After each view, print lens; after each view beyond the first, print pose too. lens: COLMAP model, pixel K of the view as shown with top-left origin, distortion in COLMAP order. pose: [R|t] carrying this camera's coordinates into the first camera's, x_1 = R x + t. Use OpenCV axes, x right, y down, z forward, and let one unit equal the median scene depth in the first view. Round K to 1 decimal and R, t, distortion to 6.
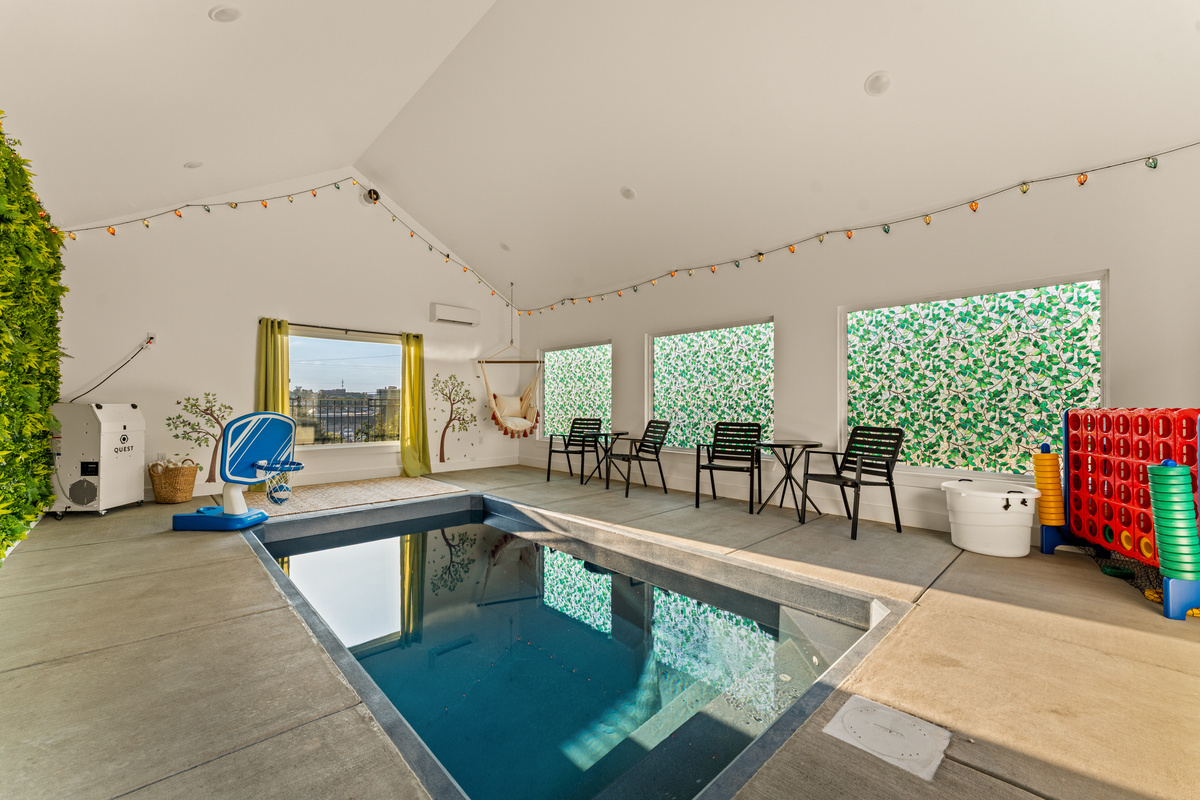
lens RADIAL K [[478.9, 0, 599.3], [0, 478.9, 401.0], [0, 0, 1]] dist [-0.007052, 0.000282]
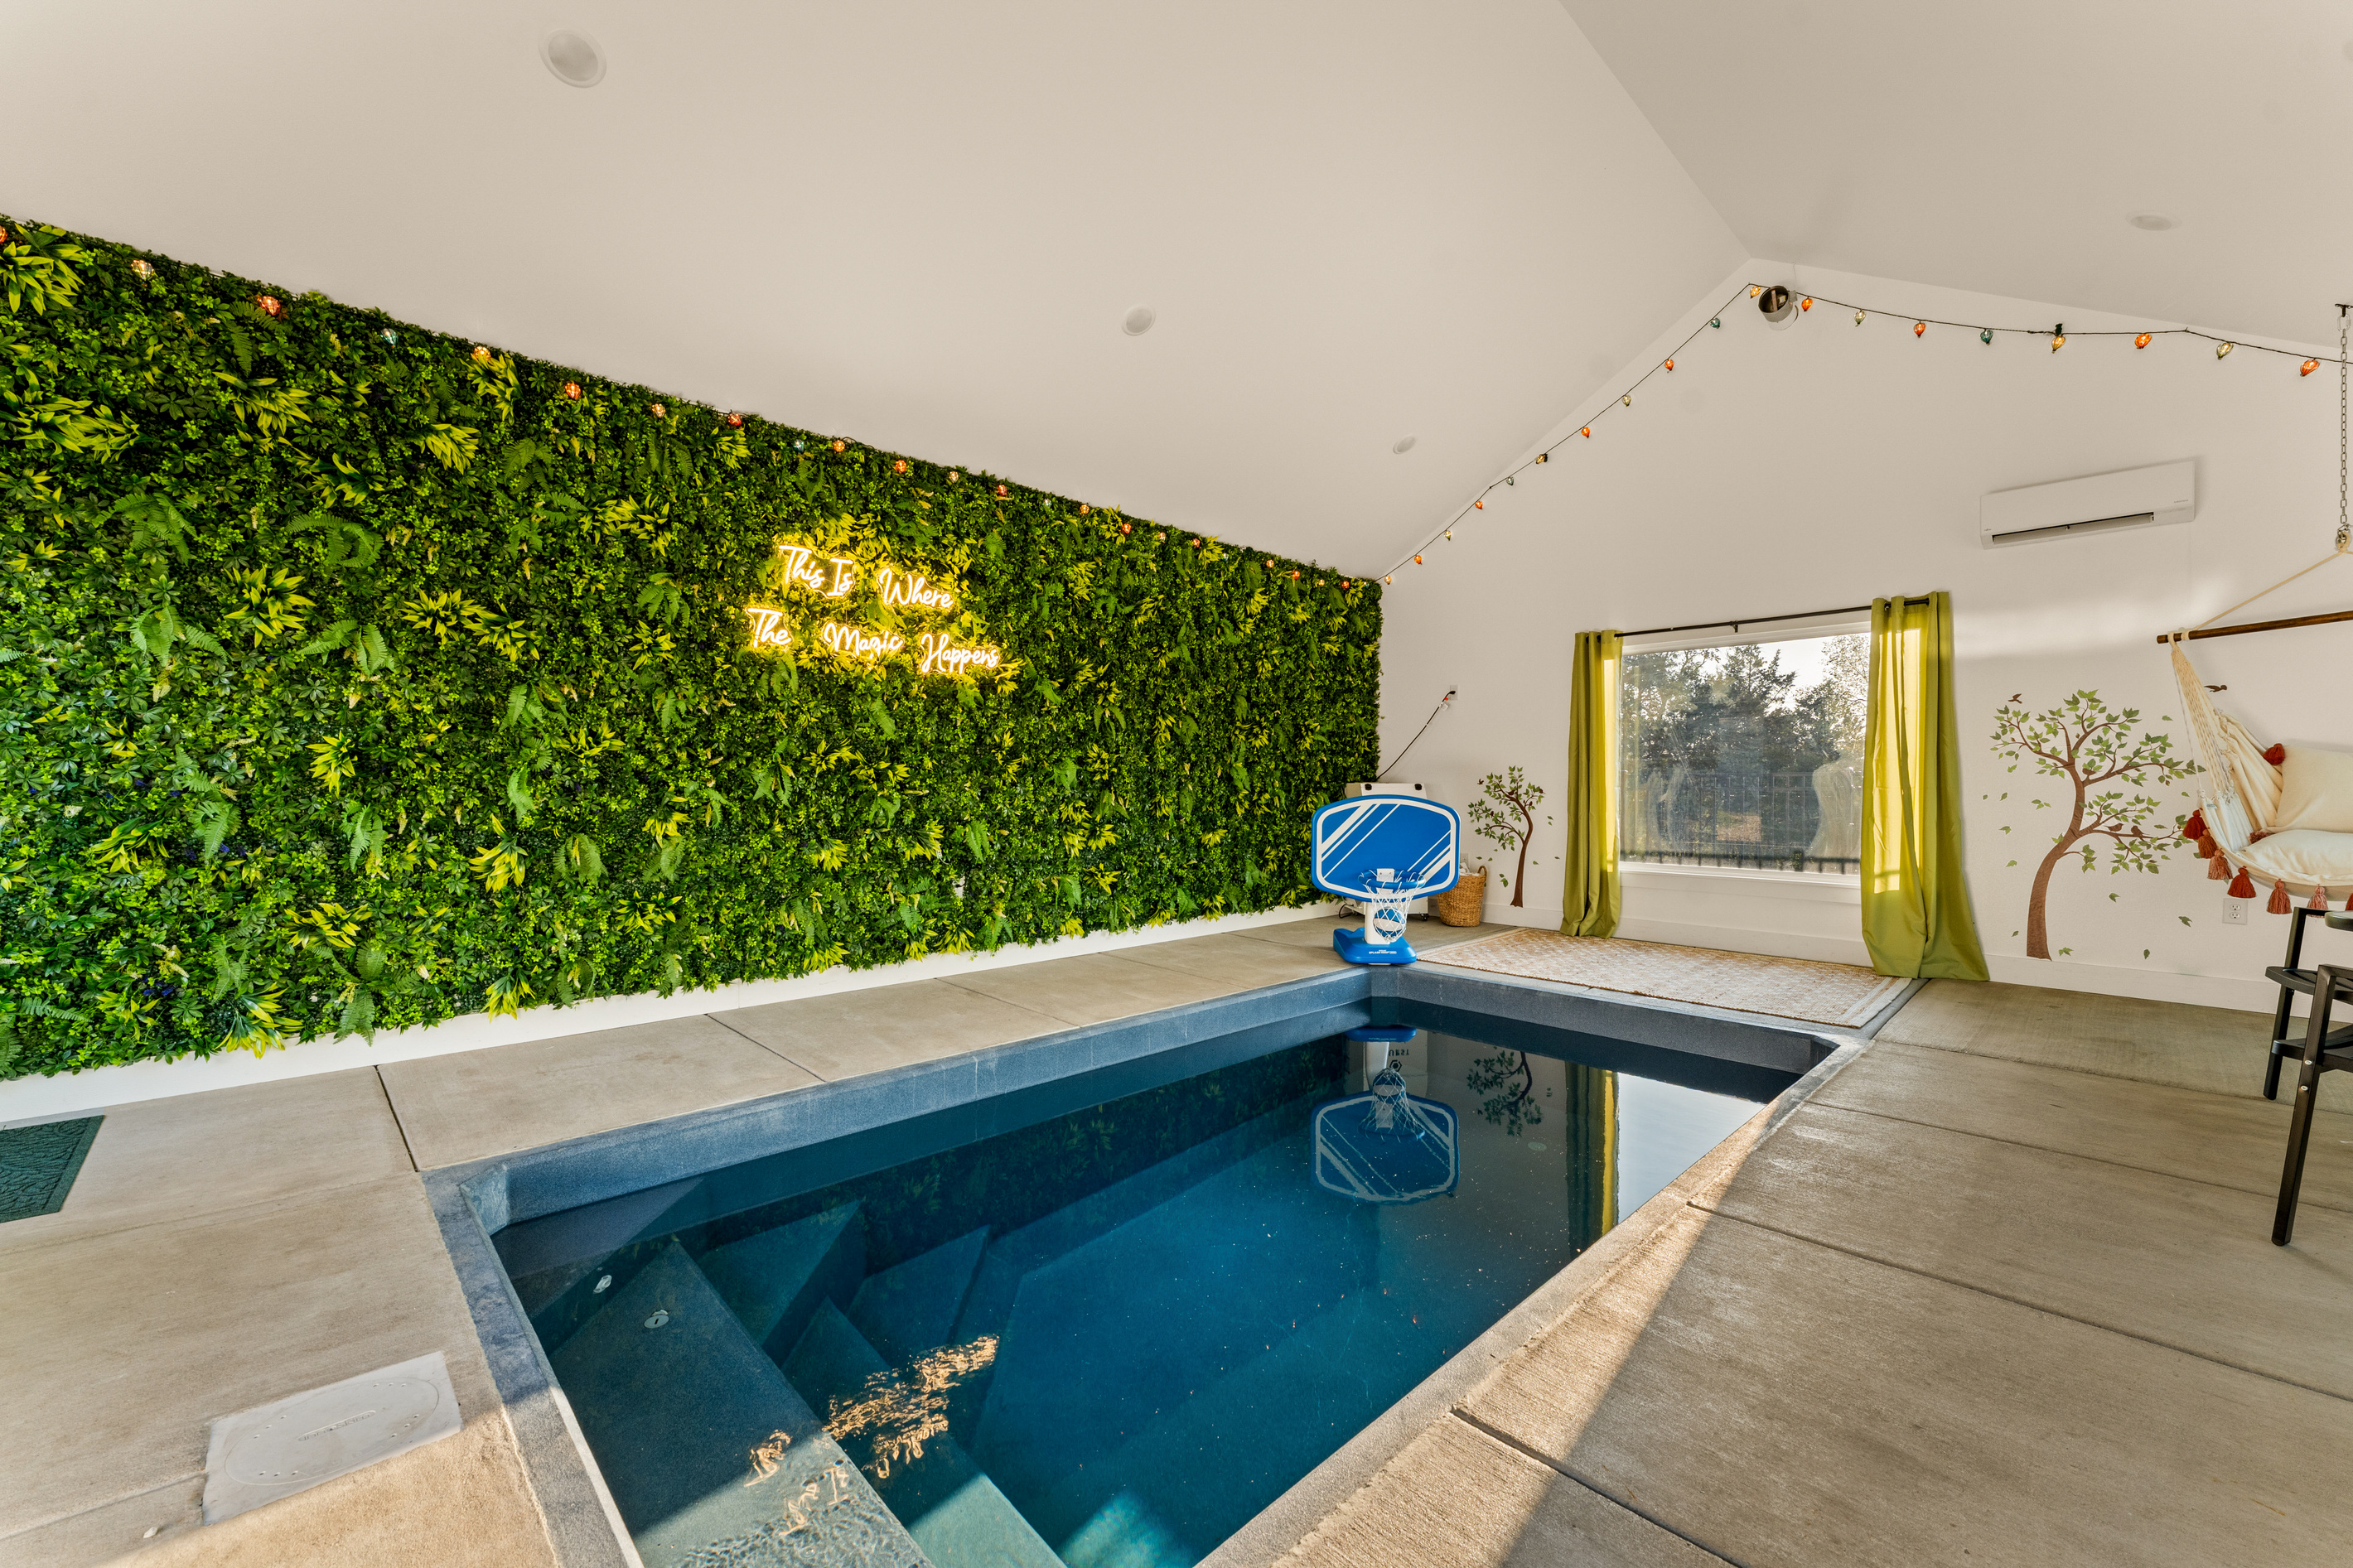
lens RADIAL K [[938.9, 0, 1156.4], [0, 938.9, 788.6], [0, 0, 1]] dist [-0.007052, 0.000282]
pose [[-0.008304, 0.000564, -0.999965, 0.428686], [0.005036, 0.999987, 0.000522, 0.008985], [0.999953, -0.005032, -0.008307, 0.509776]]
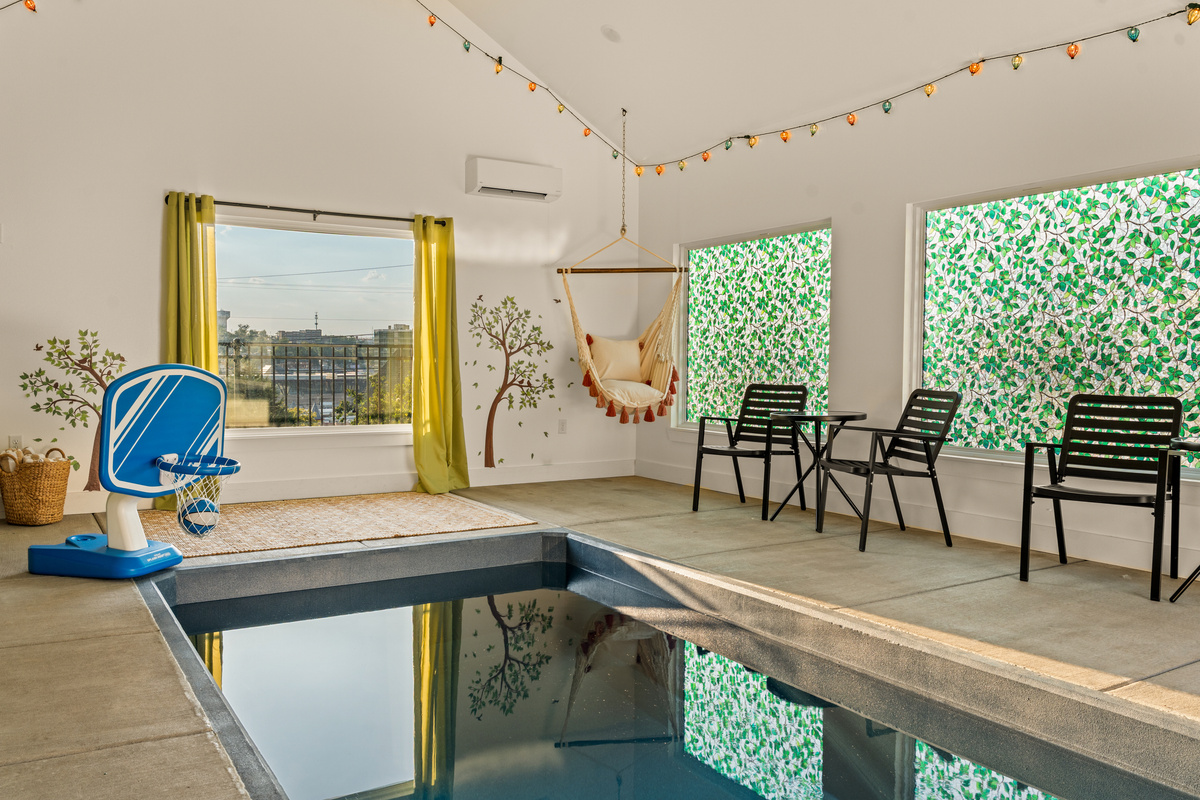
lens RADIAL K [[939.9, 0, 601.5], [0, 939.9, 399.3], [0, 0, 1]] dist [-0.007772, -0.003672]
pose [[0.980171, 0.013626, -0.197687, -0.013530], [-0.004164, 0.998829, 0.048202, 0.007435], [0.198112, -0.046423, 0.979079, 0.045030]]
